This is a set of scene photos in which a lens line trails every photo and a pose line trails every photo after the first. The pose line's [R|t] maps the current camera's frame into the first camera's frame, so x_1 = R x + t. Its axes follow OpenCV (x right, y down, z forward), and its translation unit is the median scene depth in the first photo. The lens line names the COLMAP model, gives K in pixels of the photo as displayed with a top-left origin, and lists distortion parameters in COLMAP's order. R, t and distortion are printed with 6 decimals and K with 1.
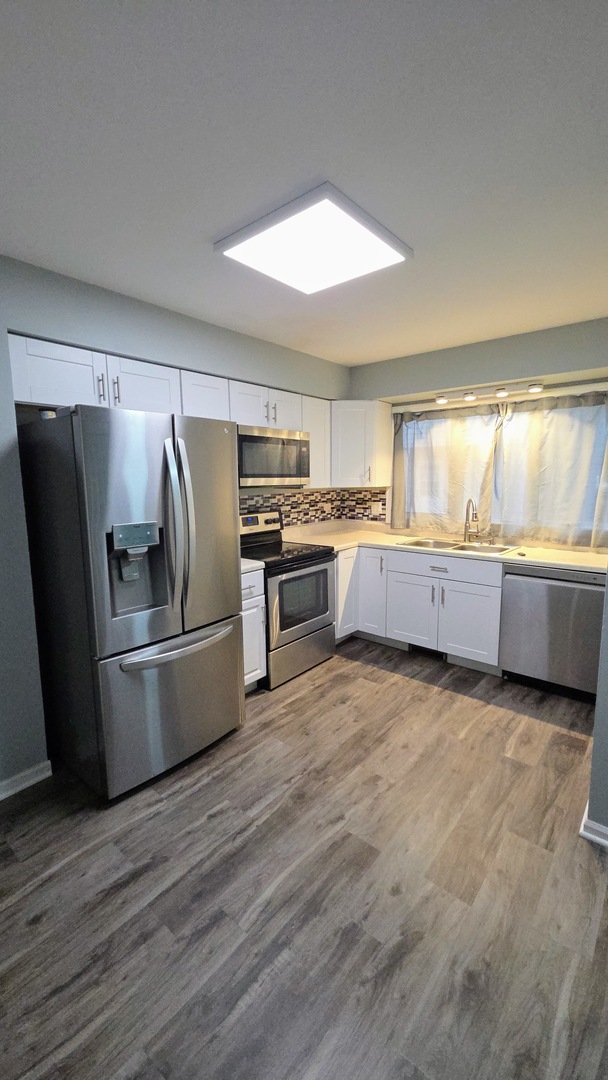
lens RADIAL K [[436.7, 0, 308.6], [0, 436.7, 534.7], [0, 0, 1]] dist [0.003323, -0.002522]
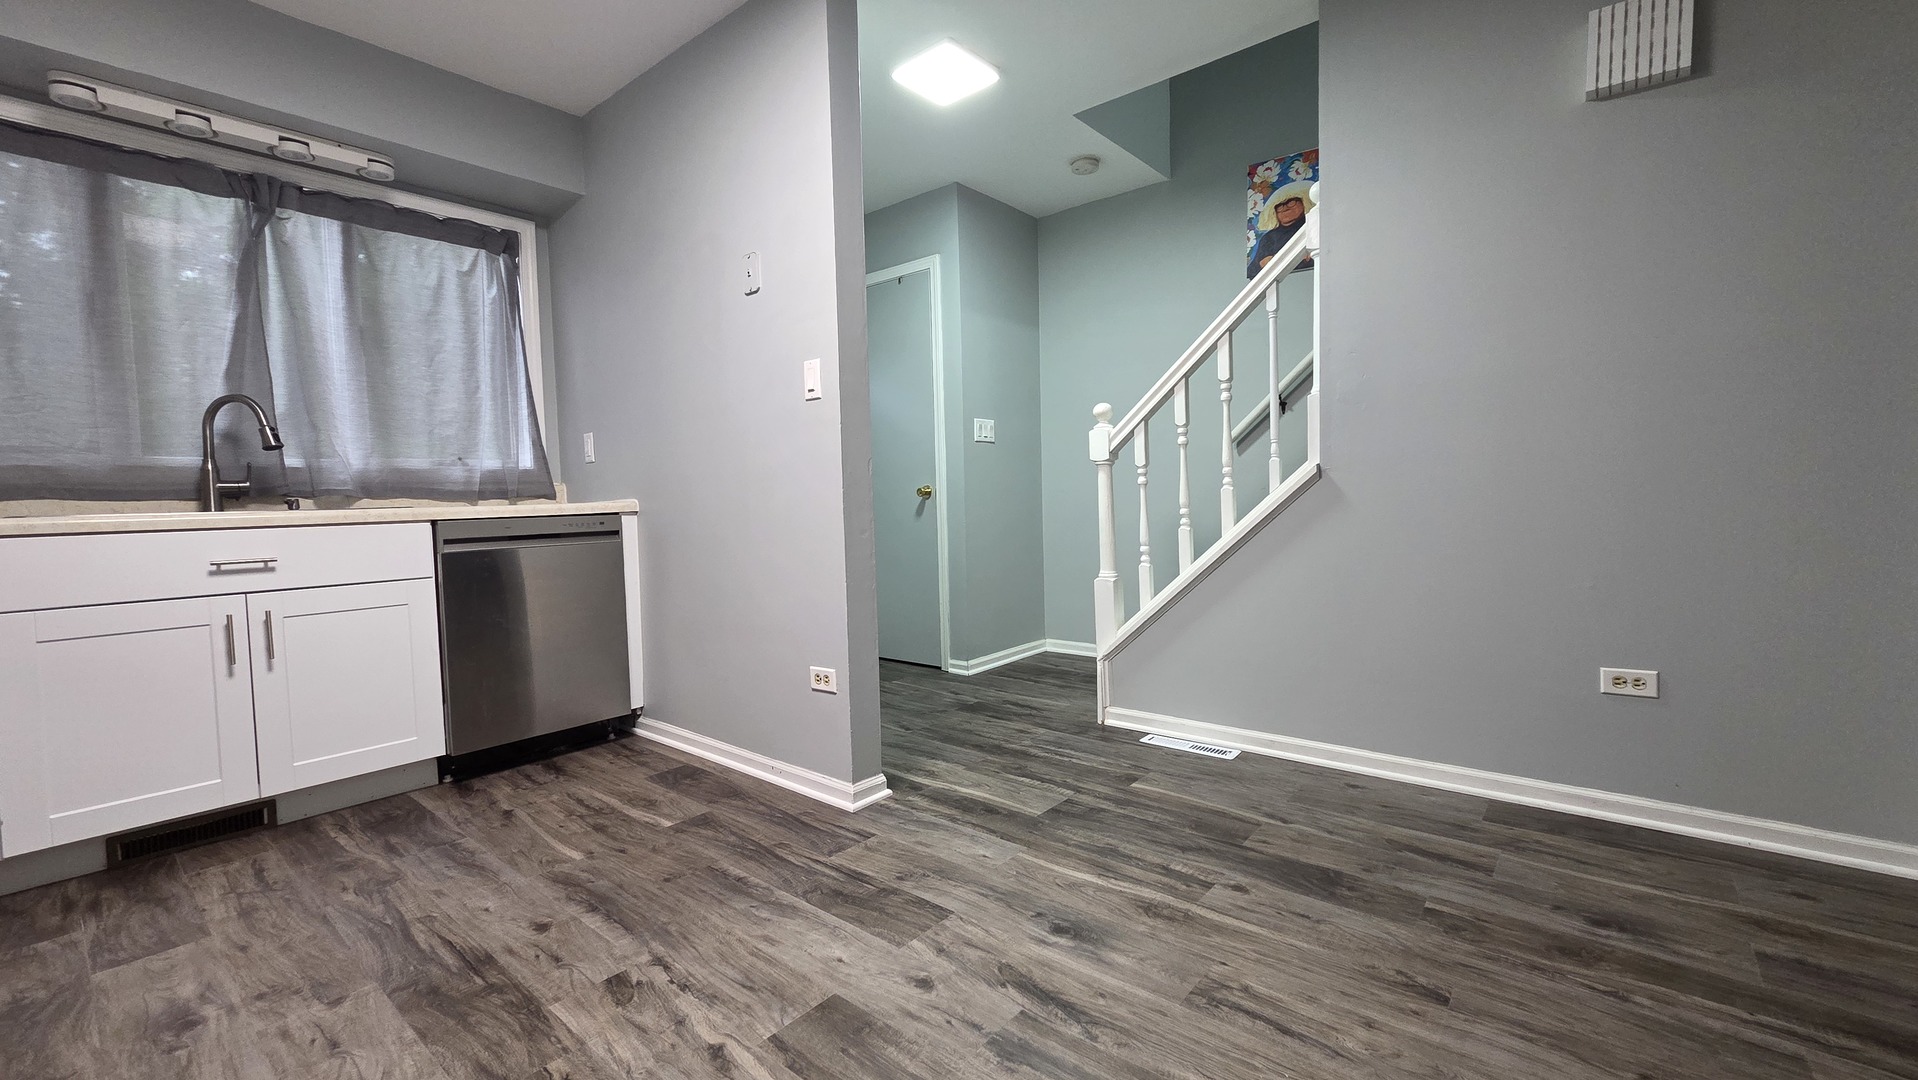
lens RADIAL K [[781.9, 0, 946.3], [0, 781.9, 537.7], [0, 0, 1]] dist [0.000141, 0.000713]
pose [[0.016209, -0.046993, 0.998764, -0.494083], [0.159337, 0.986251, 0.043818, 0.176876], [-0.987091, 0.158430, 0.023473, 0.606154]]
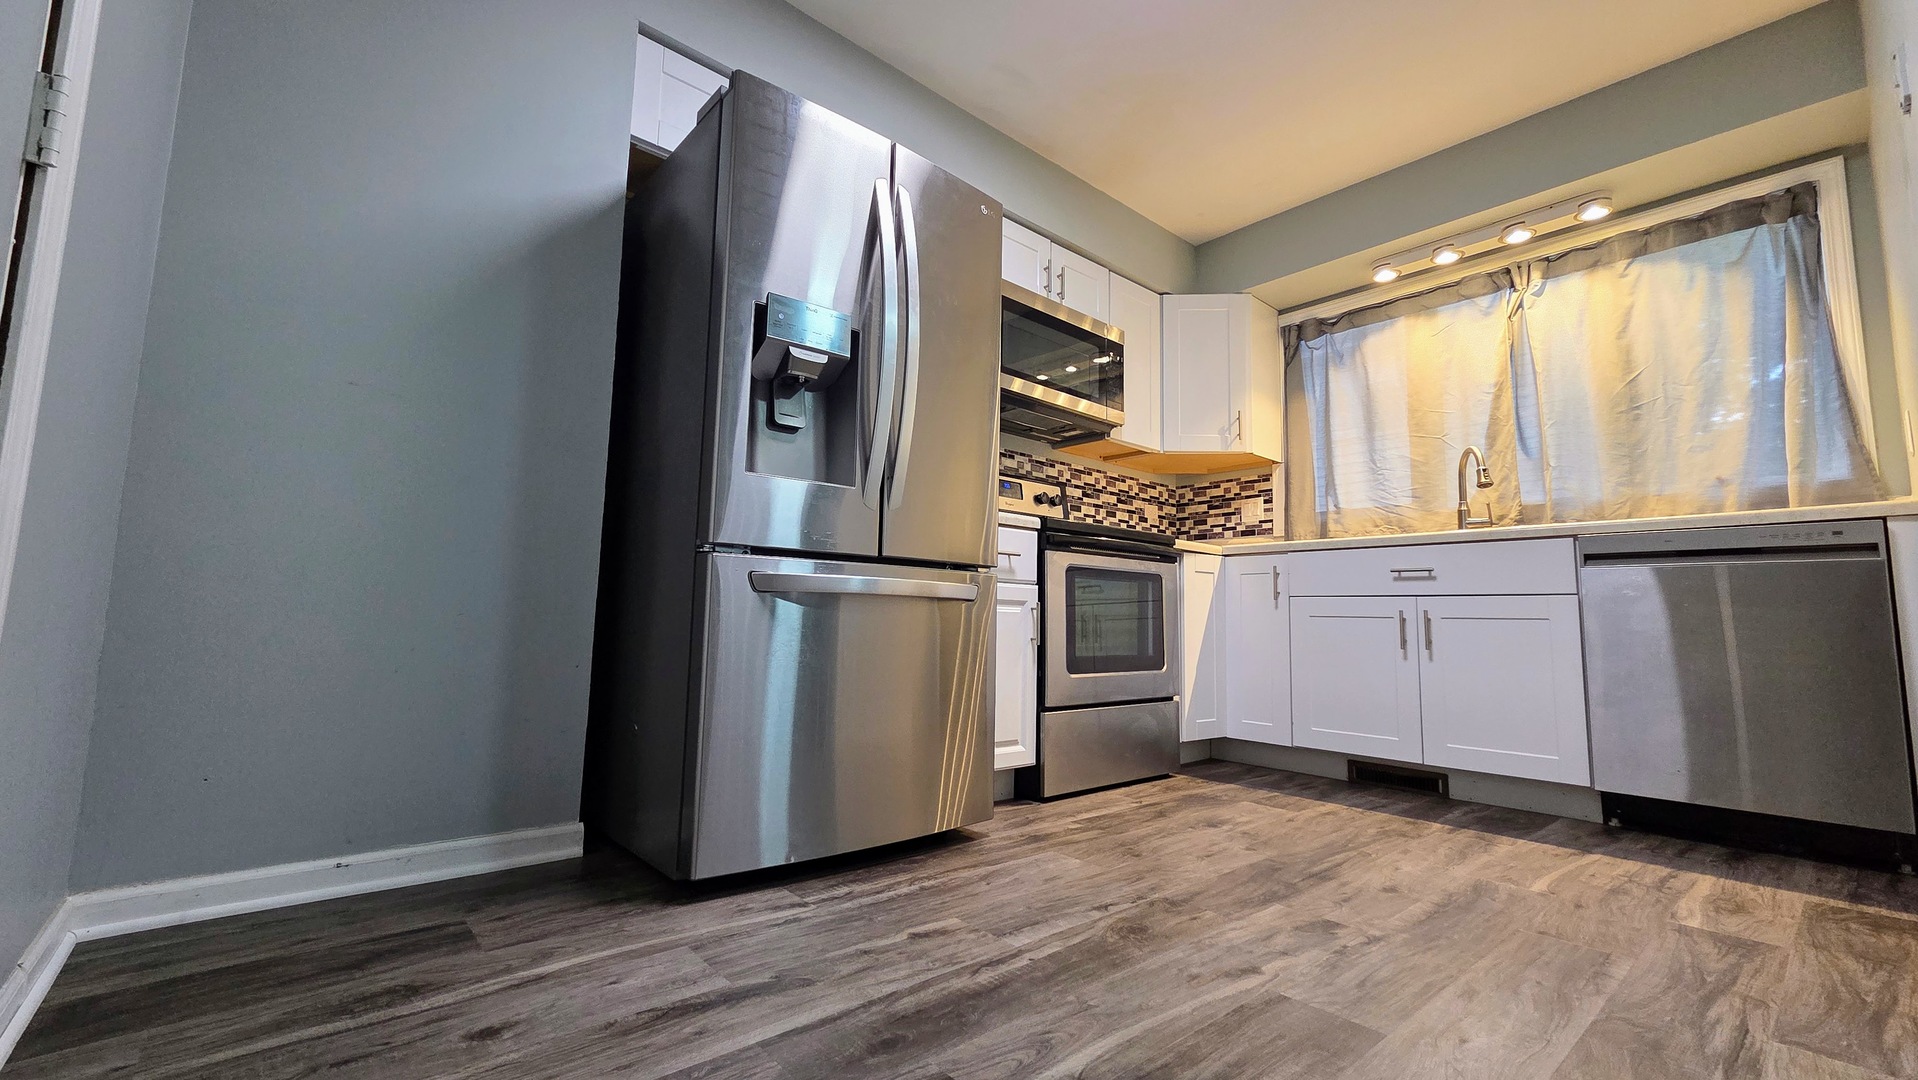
lens RADIAL K [[781.9, 0, 954.9], [0, 781.9, 534.2], [0, 0, 1]] dist [0.000141, 0.000713]
pose [[0.985698, 0.011560, -0.168125, -0.059736], [-0.052264, 0.969425, -0.239758, 0.386588], [0.160213, 0.245115, 0.956164, 0.180675]]
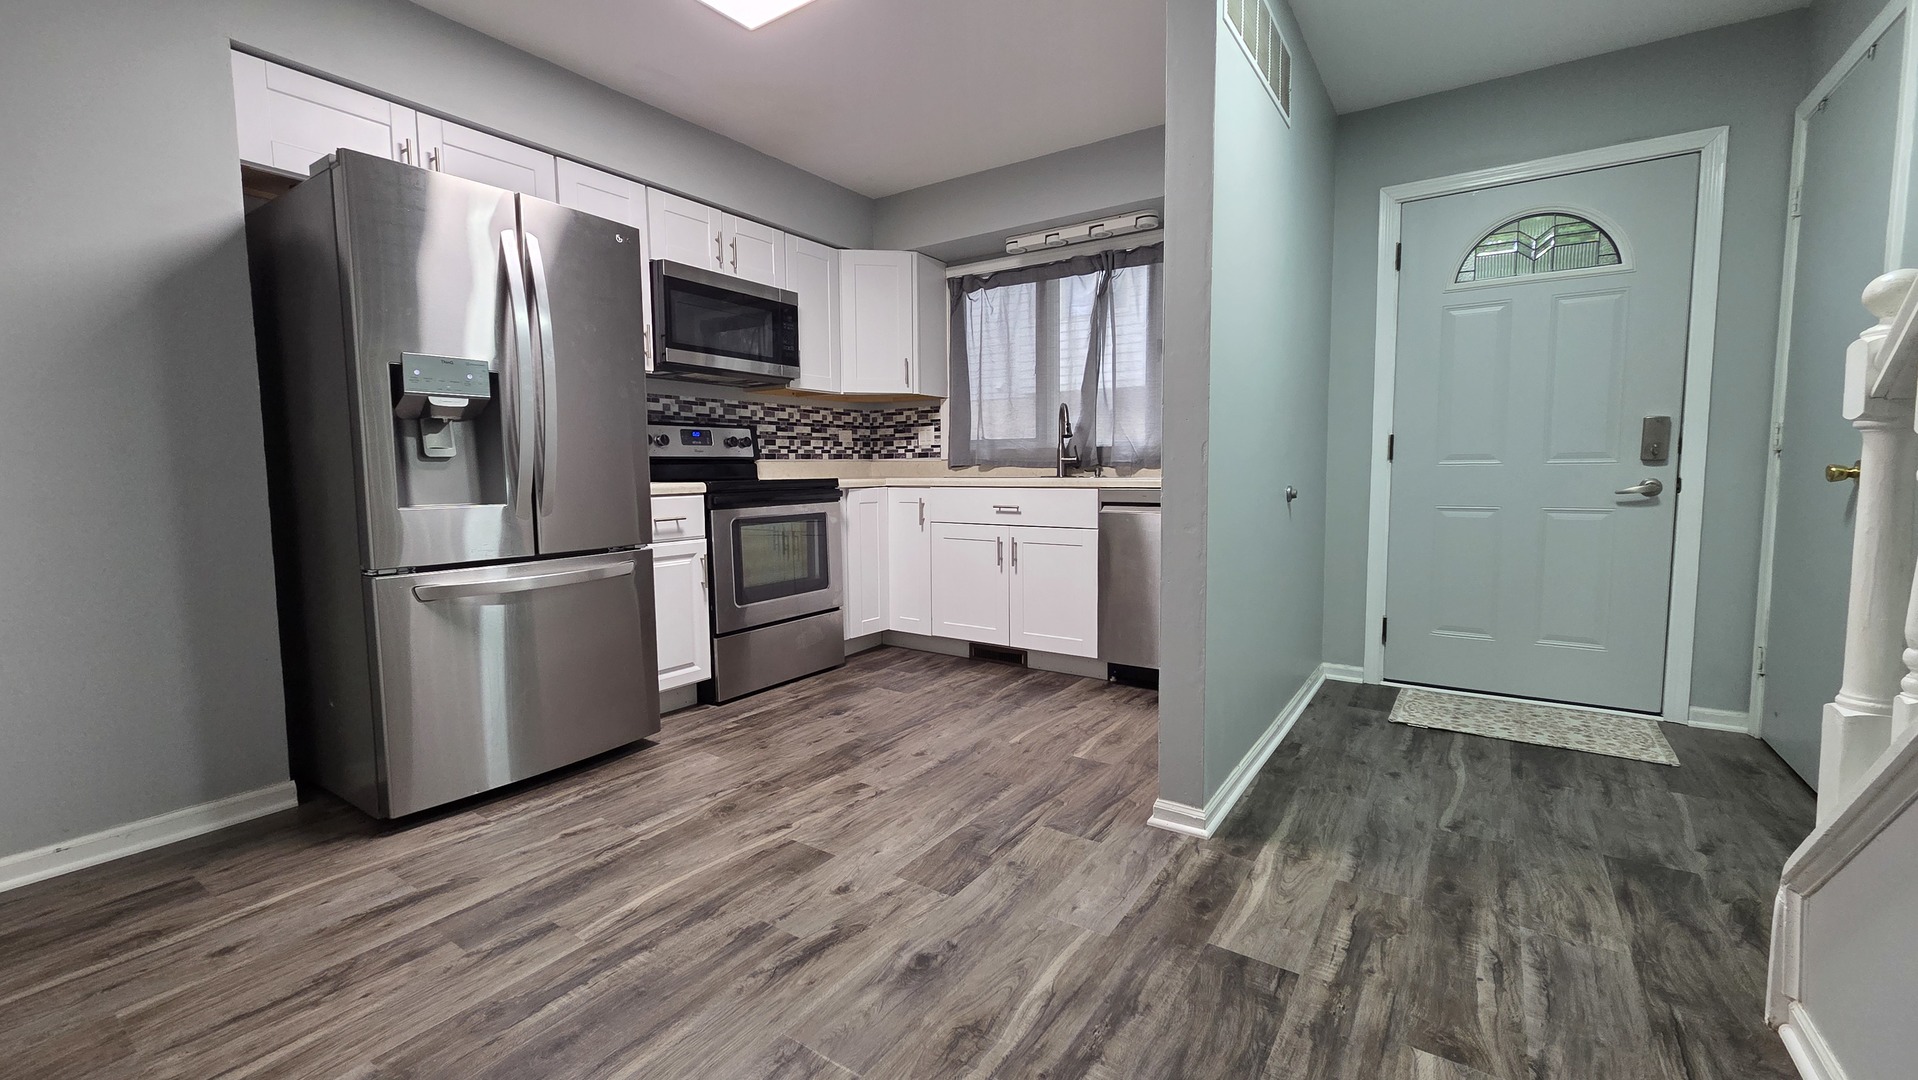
lens RADIAL K [[781.9, 0, 956.9], [0, 781.9, 533.7], [0, 0, 1]] dist [0.000141, 0.000713]
pose [[0.995576, -0.009036, 0.093529, 0.184539], [0.013767, 0.998651, -0.050057, 0.246628], [-0.092951, 0.051124, 0.994357, -0.126984]]
